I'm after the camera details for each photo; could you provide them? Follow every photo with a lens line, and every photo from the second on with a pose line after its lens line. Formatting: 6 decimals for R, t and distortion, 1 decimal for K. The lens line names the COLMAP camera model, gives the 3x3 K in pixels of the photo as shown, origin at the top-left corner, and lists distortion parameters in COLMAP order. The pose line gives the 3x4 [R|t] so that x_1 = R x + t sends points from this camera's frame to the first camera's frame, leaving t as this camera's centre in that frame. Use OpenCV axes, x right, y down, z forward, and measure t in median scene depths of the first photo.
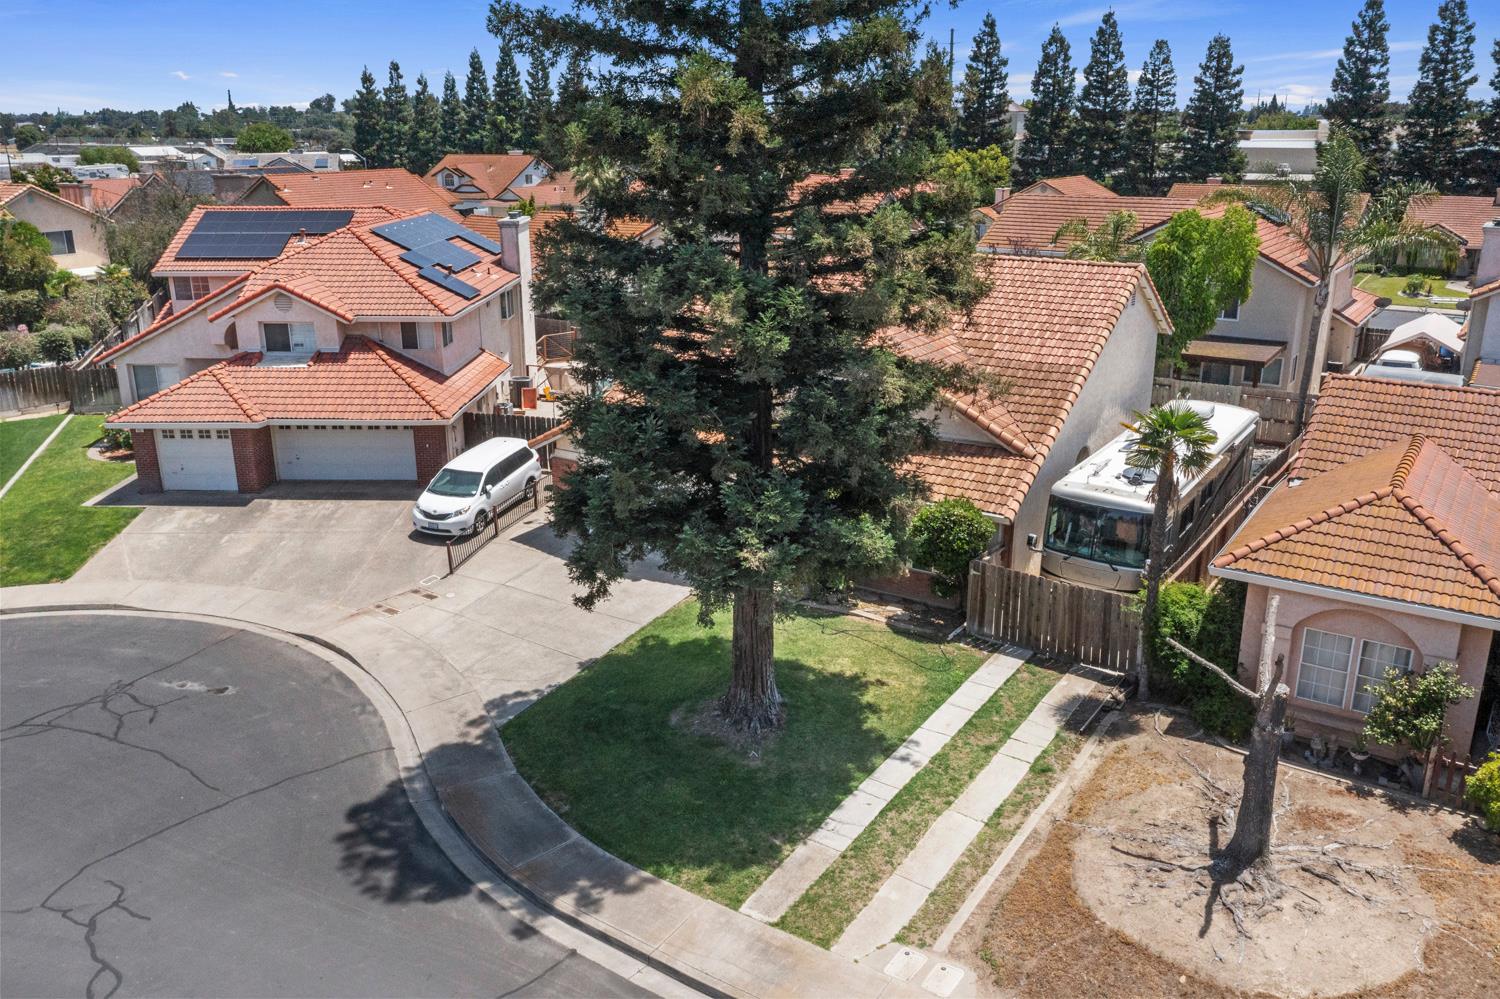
lens RADIAL K [[1201.3, 0, 750.0], [0, 1201.3, 499.5], [0, 0, 1]] dist [0.035723, -0.000368]
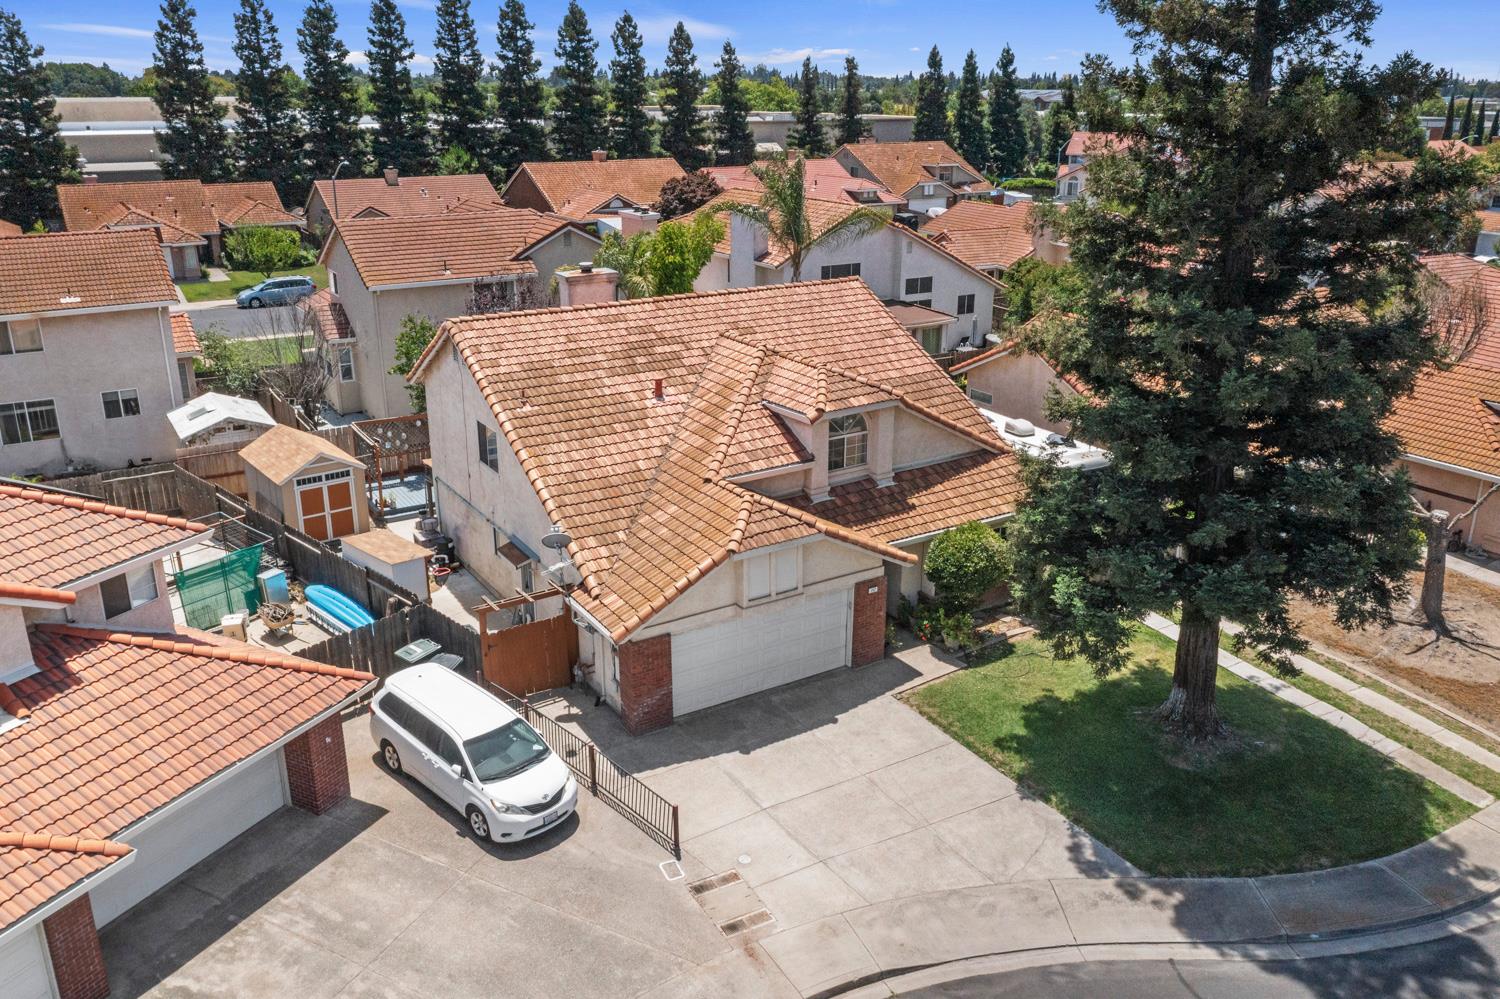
lens RADIAL K [[1280.9, 0, 750.3], [0, 1280.9, 578.8], [0, 0, 1]] dist [-0.043568, -0.005605]
pose [[0.369267, -0.328676, 0.869260, -0.924596], [0.273472, 0.932385, 0.236372, -0.263340], [-0.888175, 0.150434, 0.434183, 0.764384]]
